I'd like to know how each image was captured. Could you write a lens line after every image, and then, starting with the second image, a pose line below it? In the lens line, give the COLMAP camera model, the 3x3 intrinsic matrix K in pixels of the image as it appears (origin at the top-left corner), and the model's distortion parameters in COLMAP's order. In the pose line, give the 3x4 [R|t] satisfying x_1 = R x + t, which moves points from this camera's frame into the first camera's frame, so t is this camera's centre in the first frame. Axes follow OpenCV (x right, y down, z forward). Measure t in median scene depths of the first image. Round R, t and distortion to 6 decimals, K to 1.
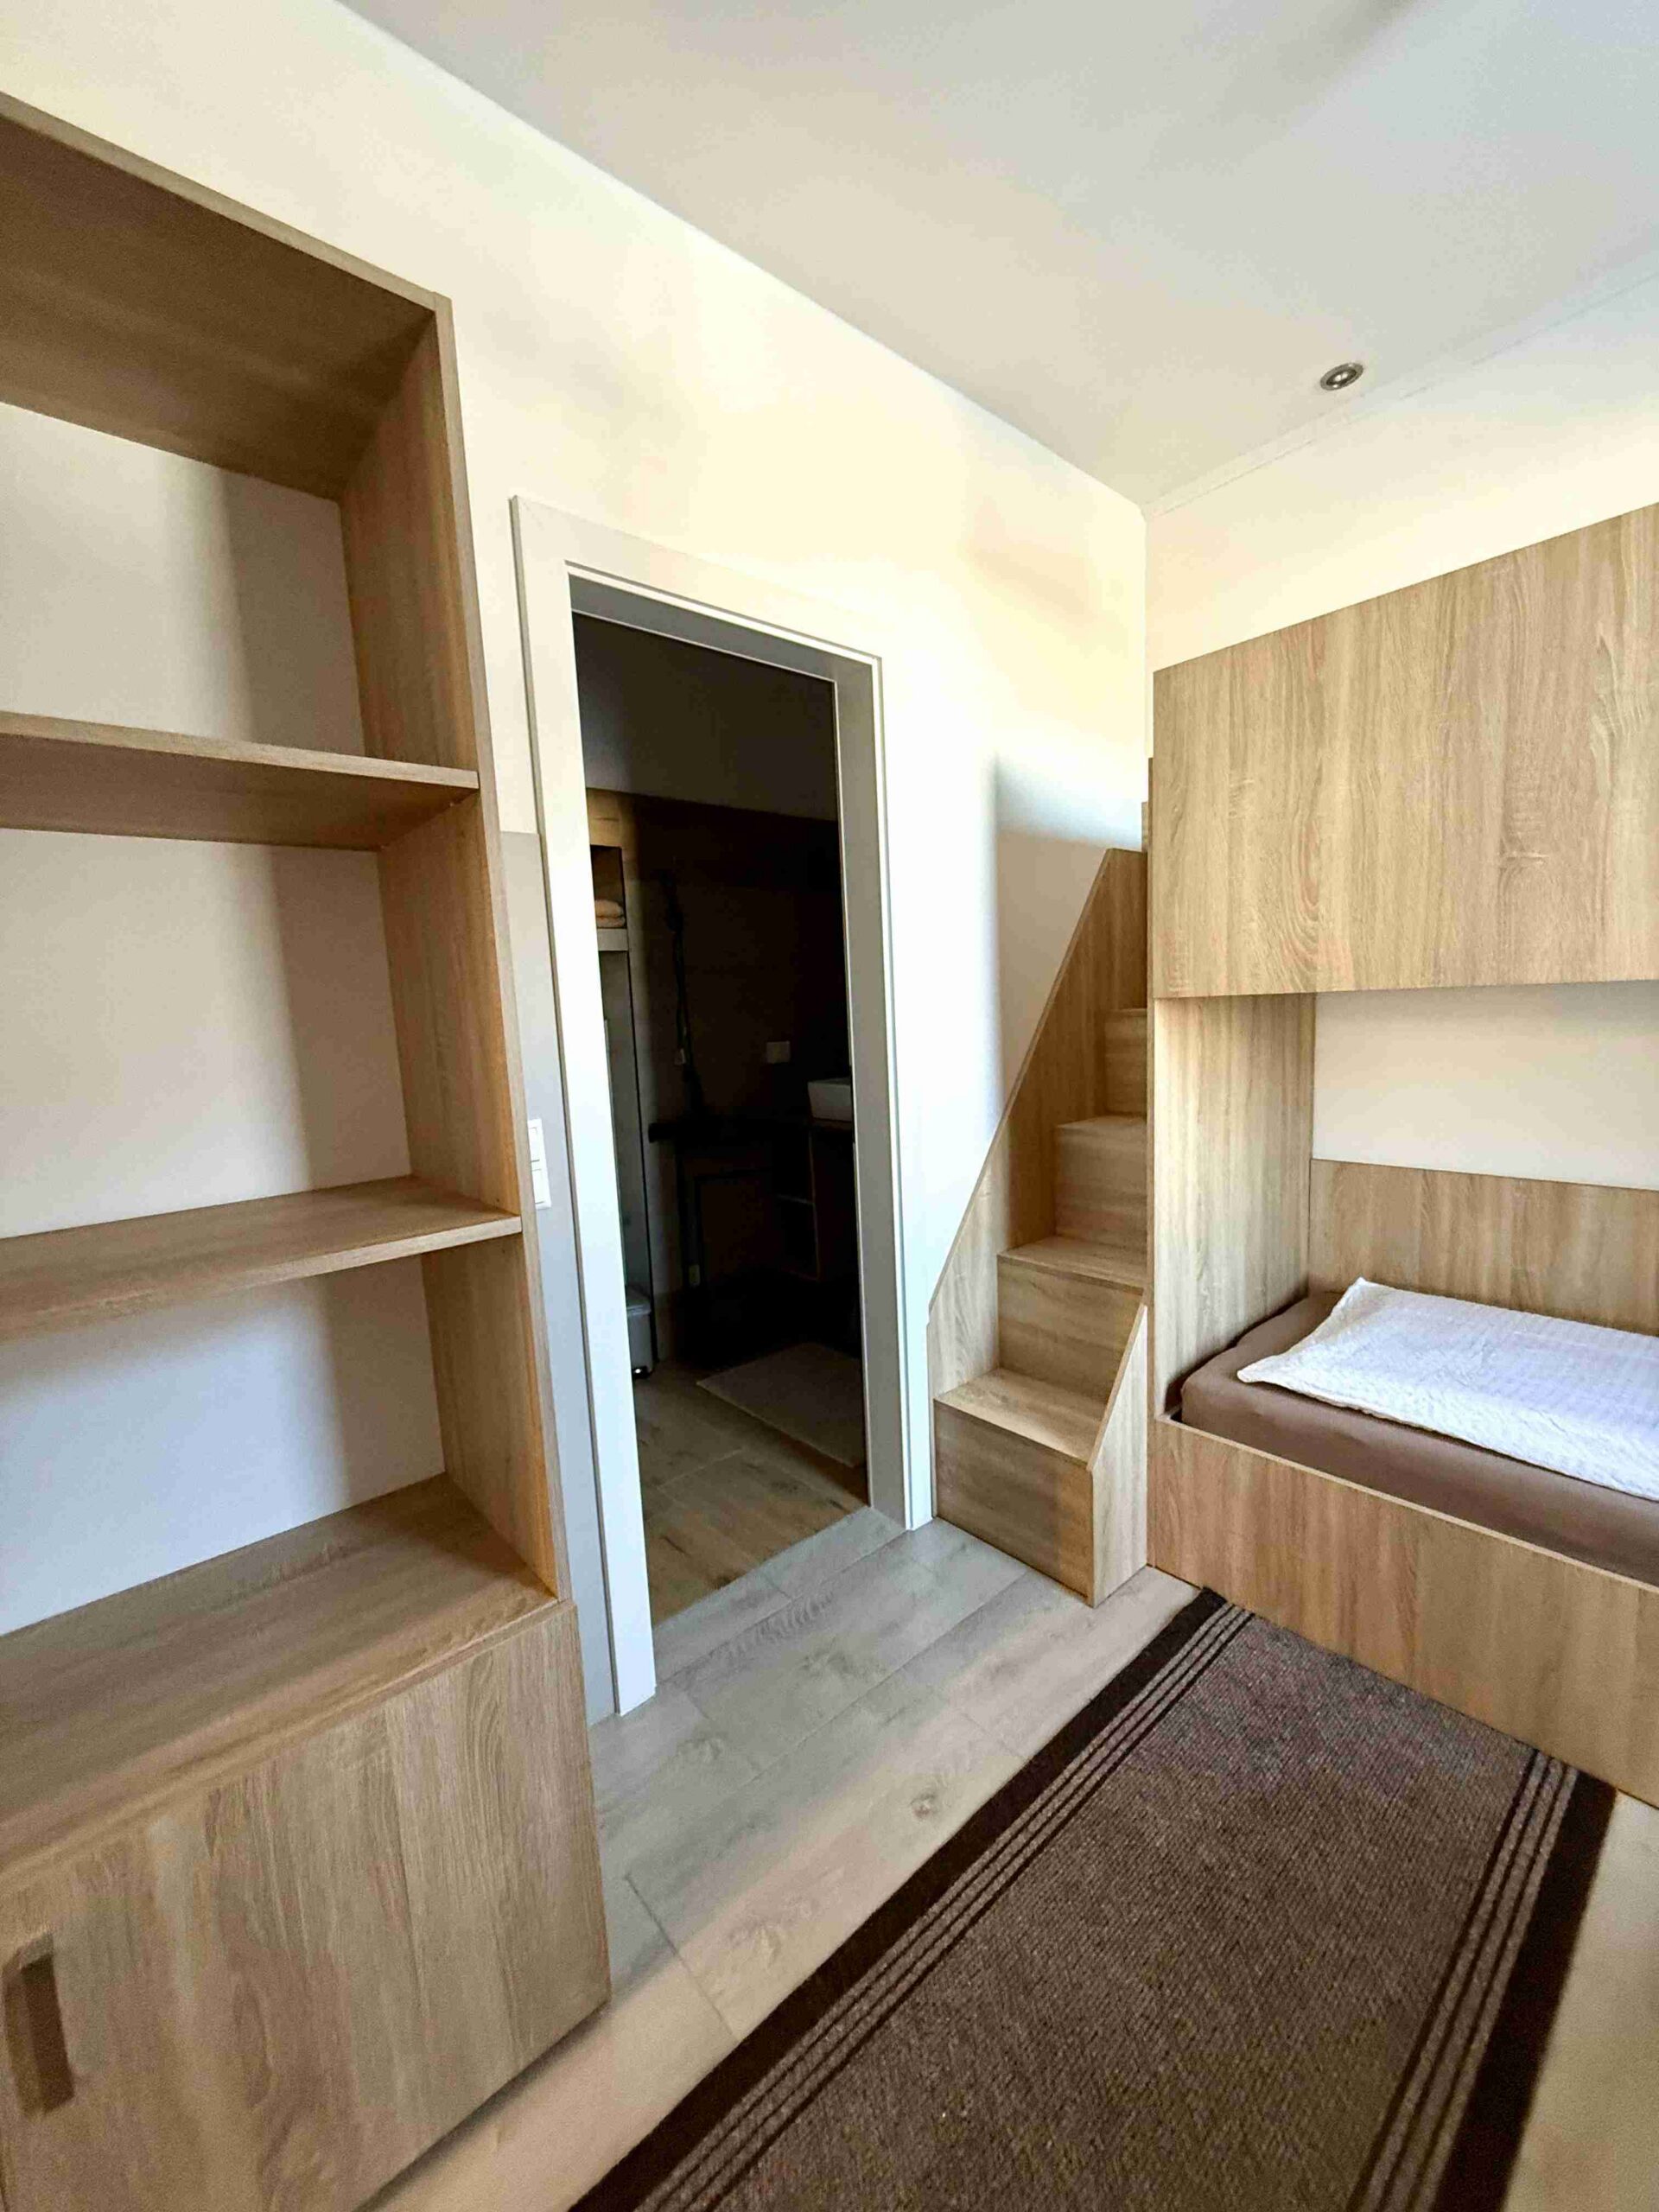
lens RADIAL K [[876.4, 0, 826.5], [0, 876.4, 1111.4], [0, 0, 1]] dist [-0.000087, 0.000055]
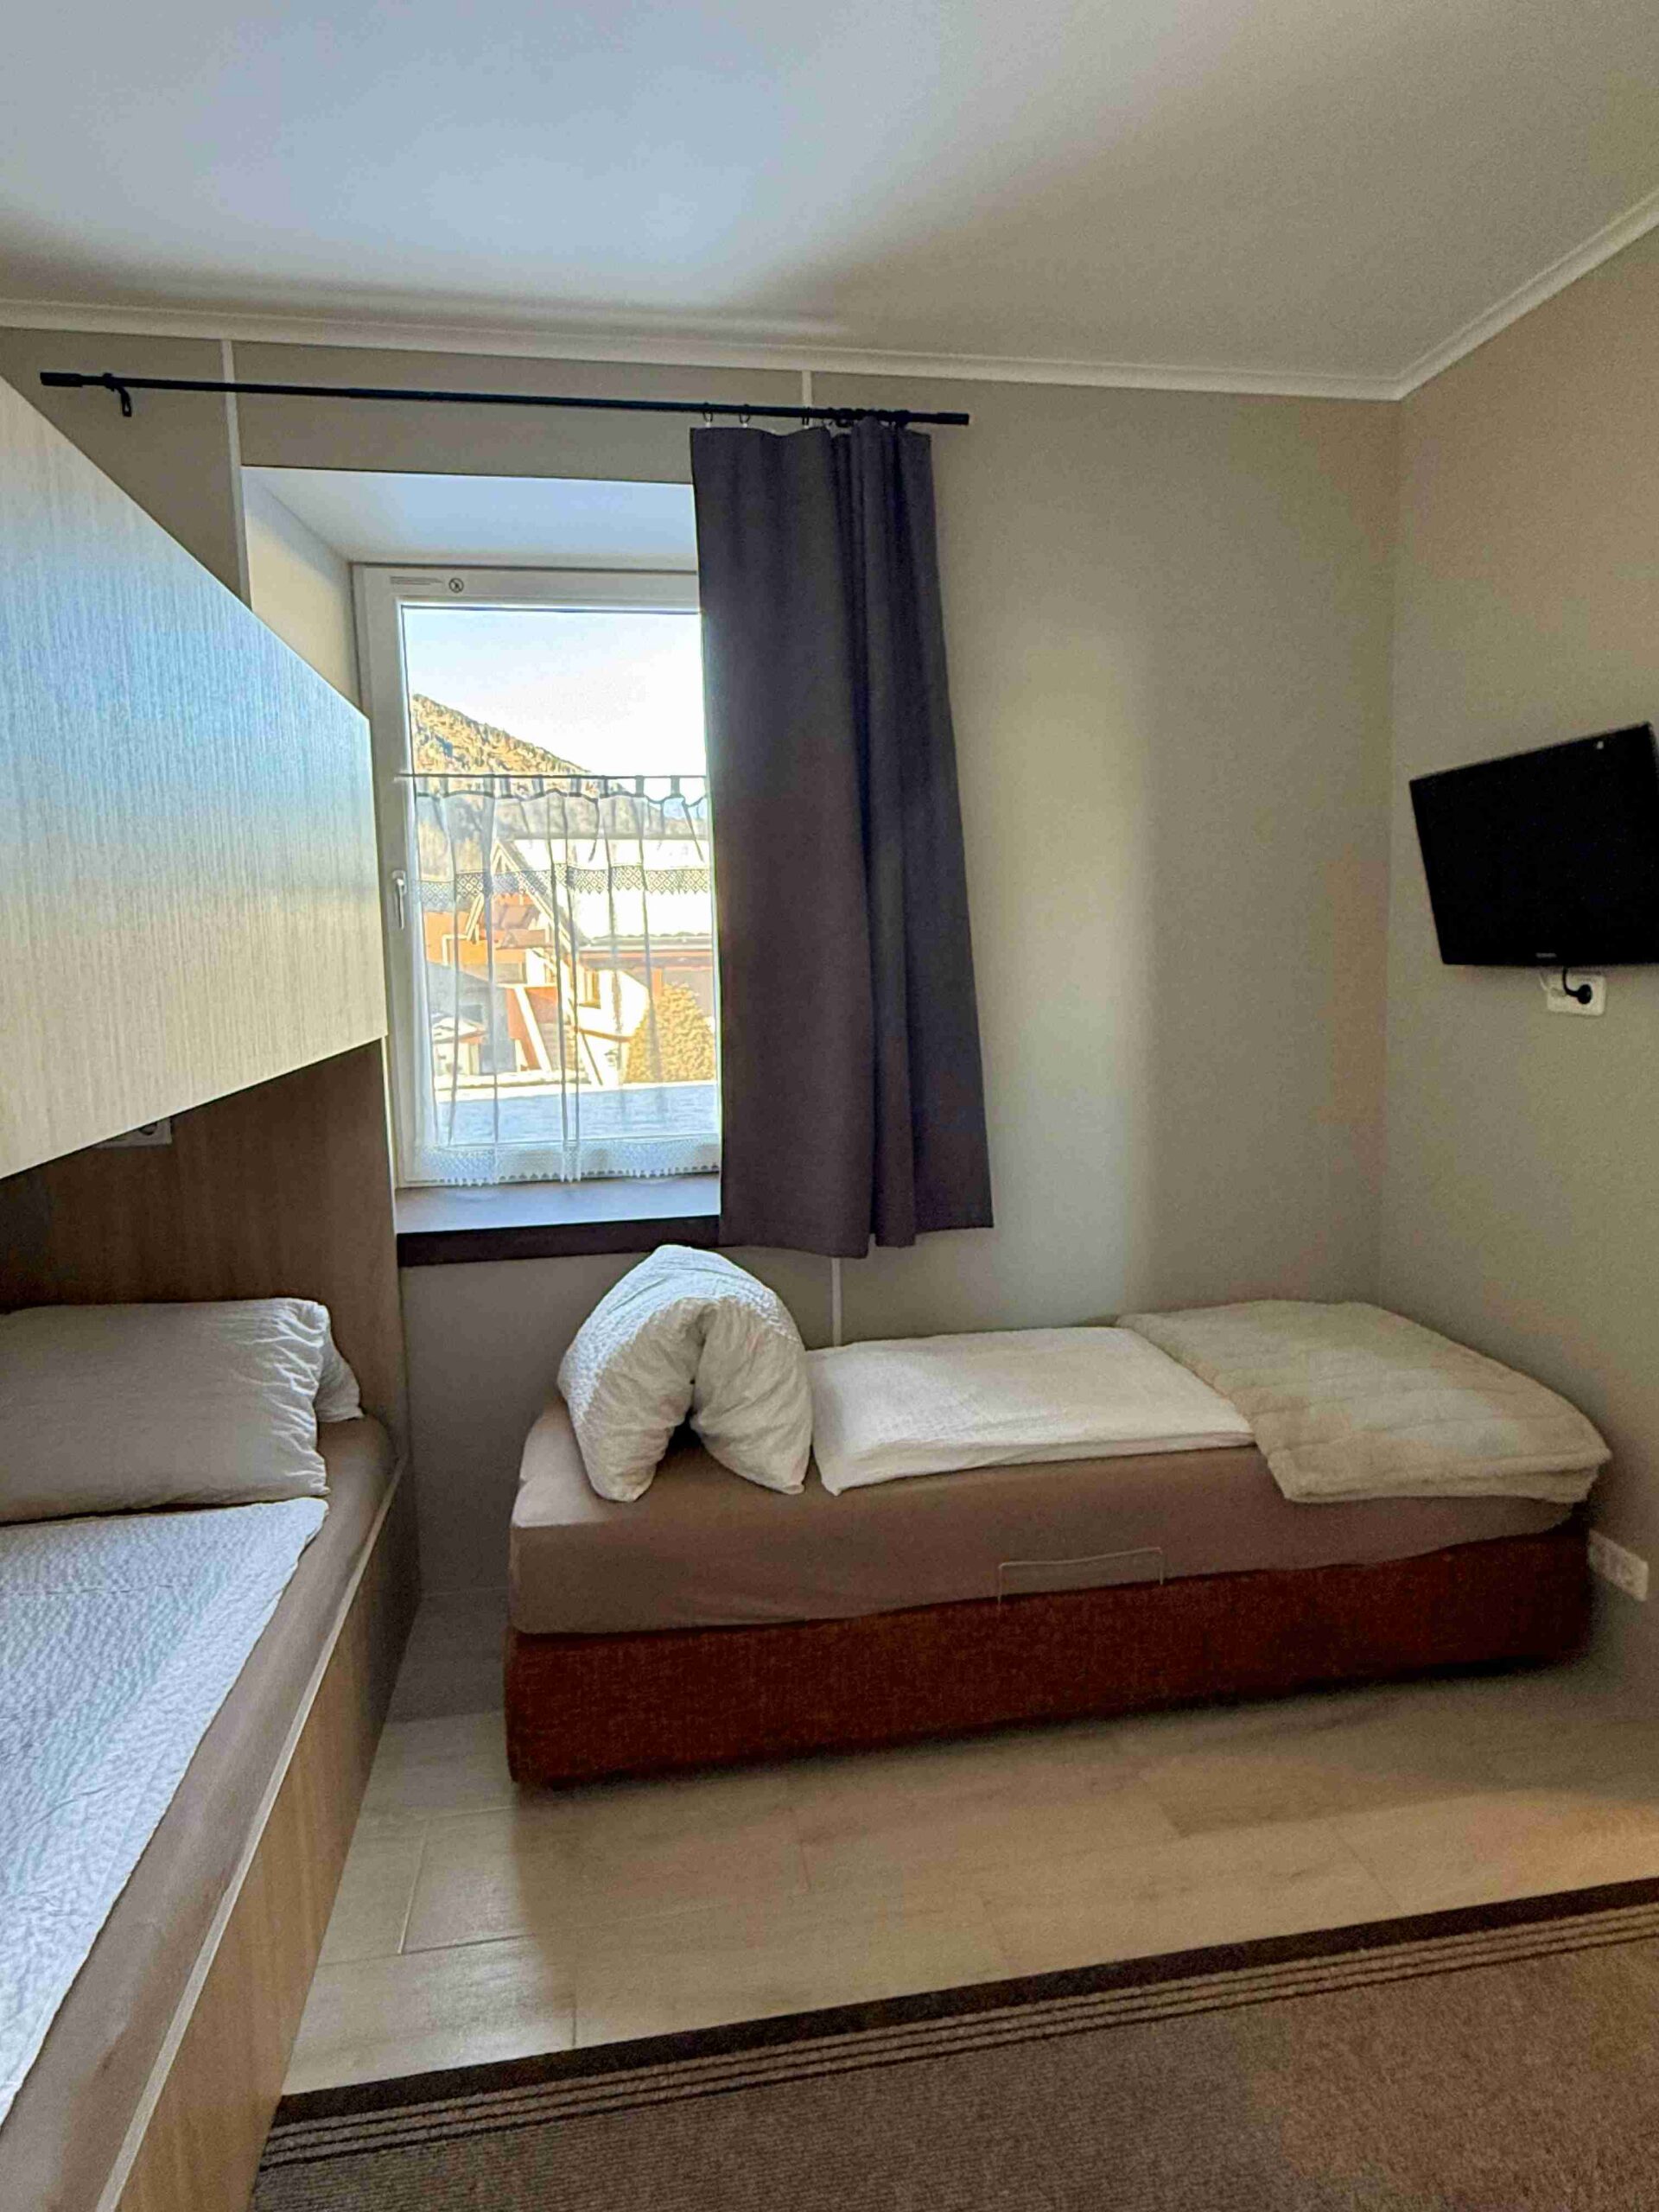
lens RADIAL K [[1300.6, 0, 823.6], [0, 1300.6, 1114.2], [0, 0, 1]] dist [0.001748, -0.000645]
pose [[-0.852560, -0.002586, 0.522622, -0.118827], [0.124020, 0.970424, 0.207116, -0.236379], [-0.507701, 0.241394, -0.827024, 1.265549]]
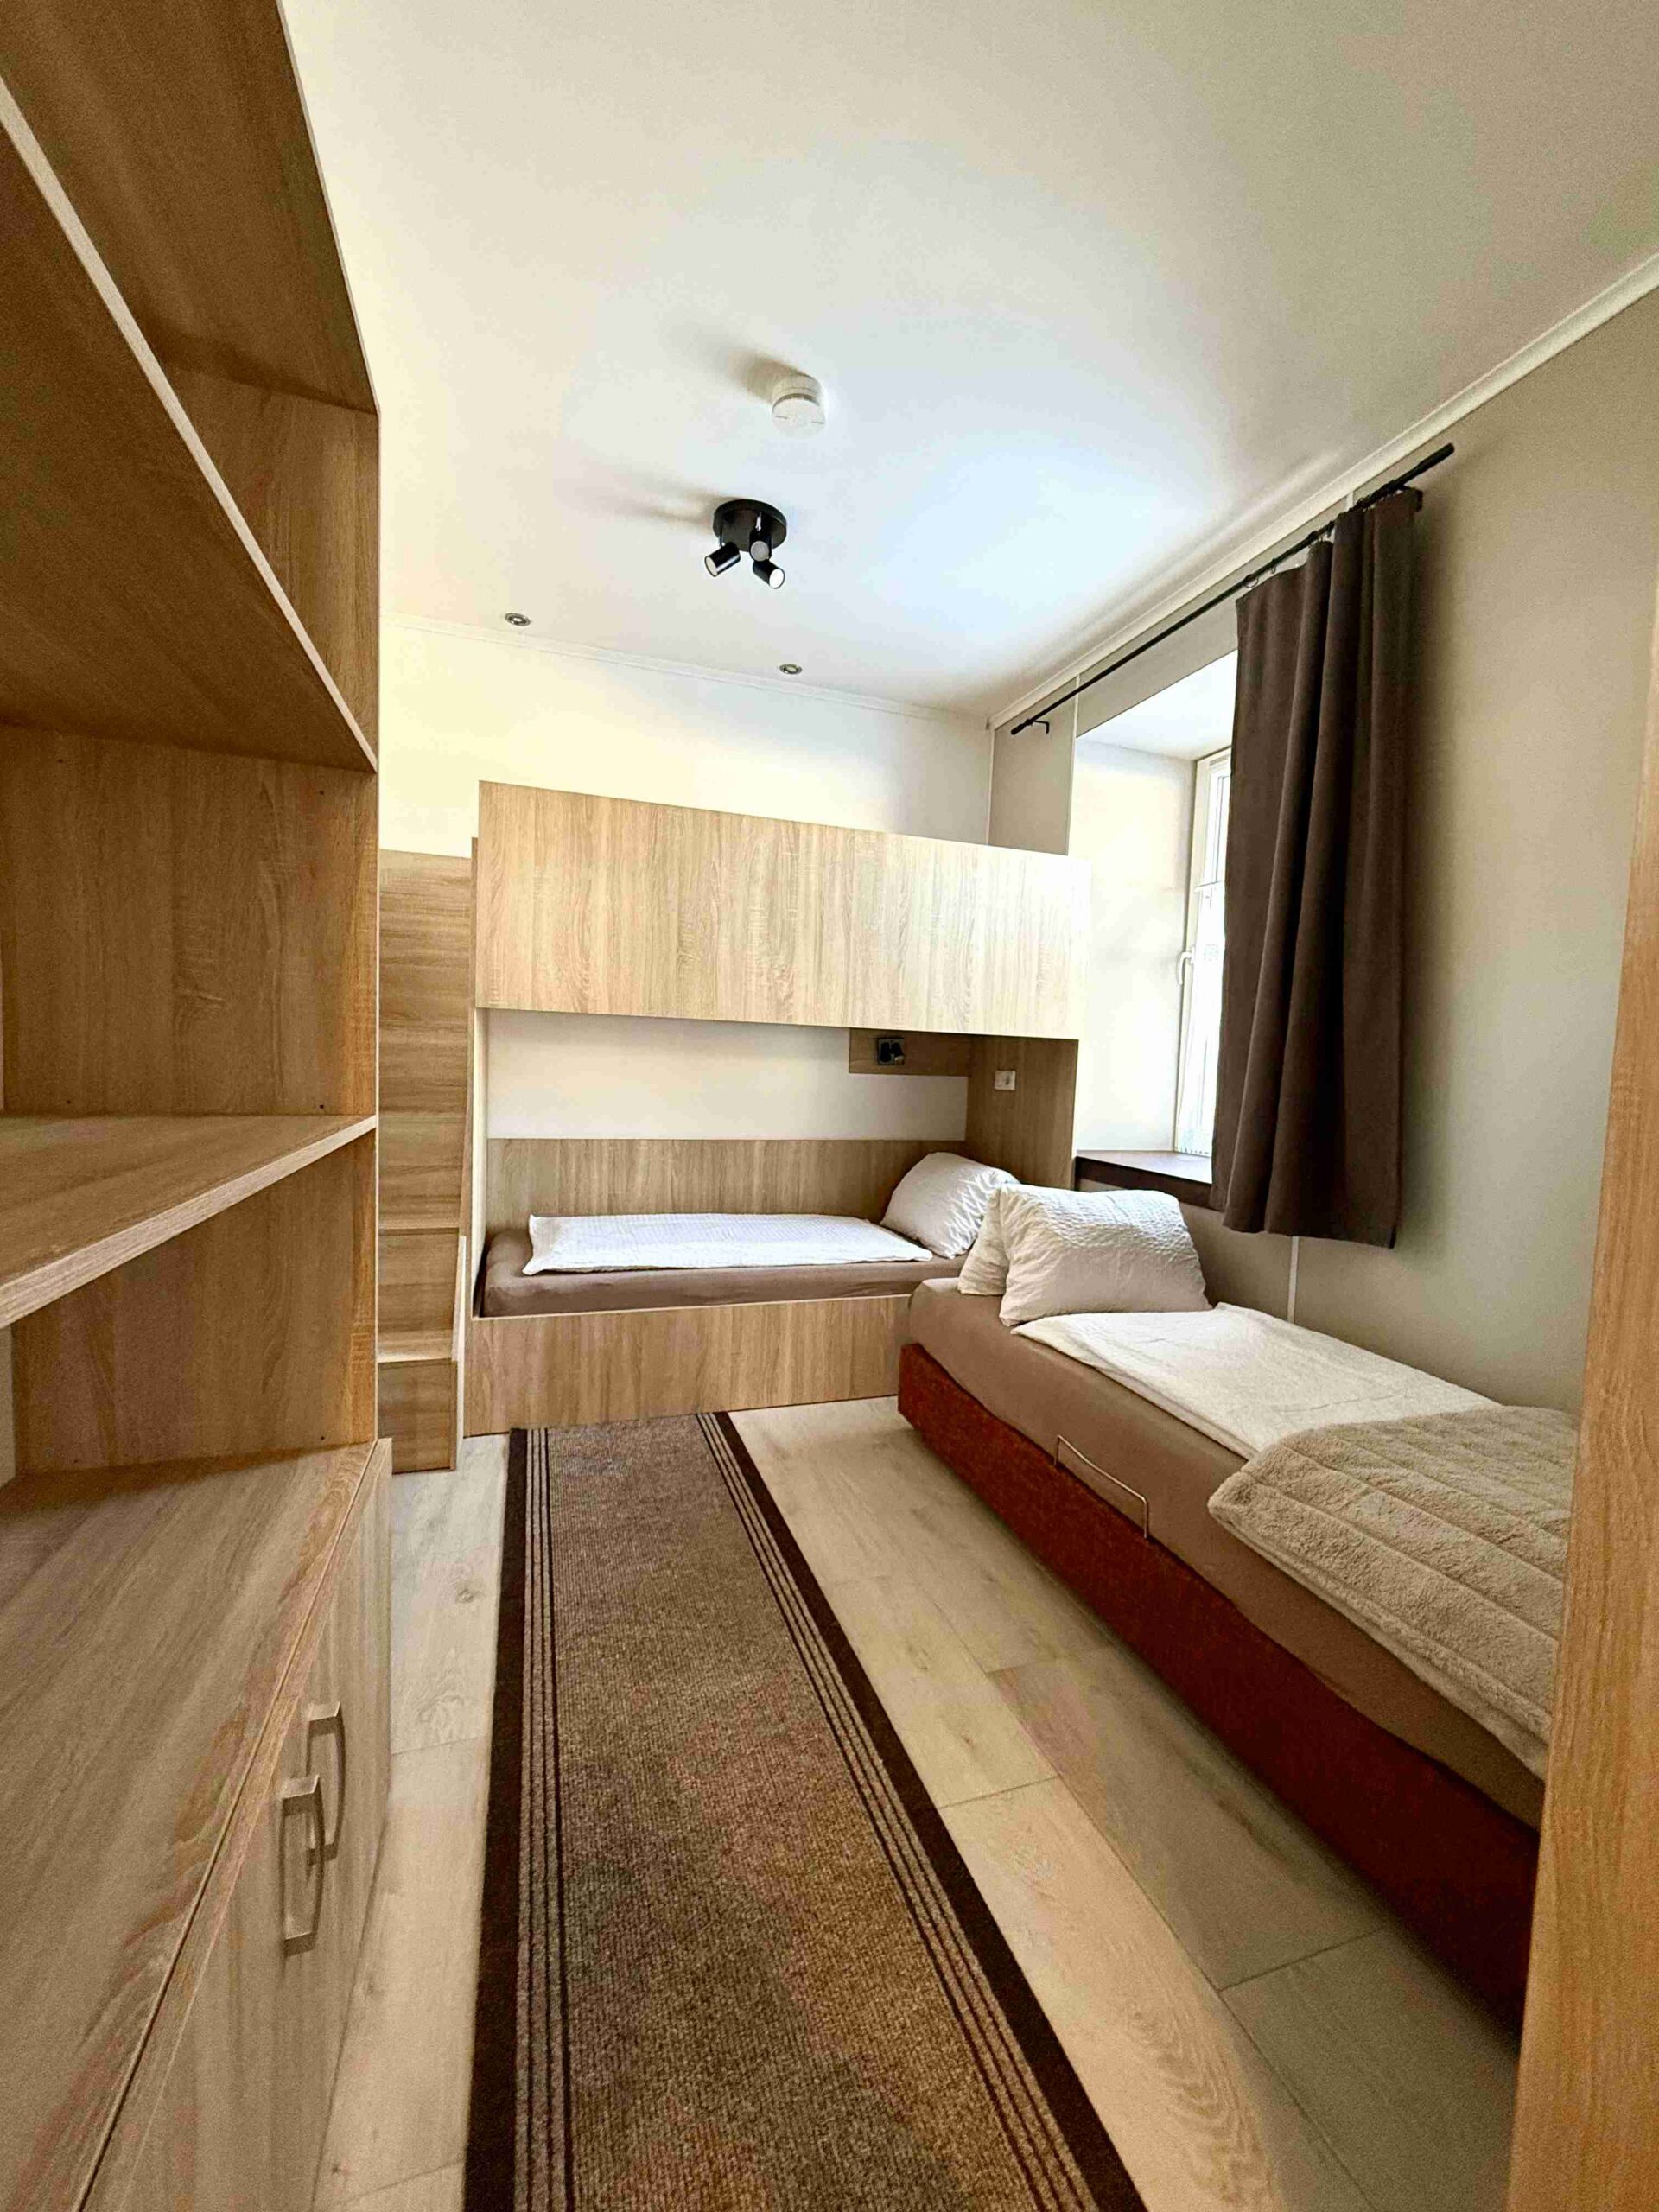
lens RADIAL K [[876.4, 0, 826.0], [0, 876.4, 1113.5], [0, 0, 1]] dist [-0.000087, 0.000055]
pose [[0.380138, -0.001265, 0.924929, -0.766576], [0.056874, 0.998139, -0.022010, 0.110378], [-0.923180, 0.060971, 0.379502, -0.035056]]
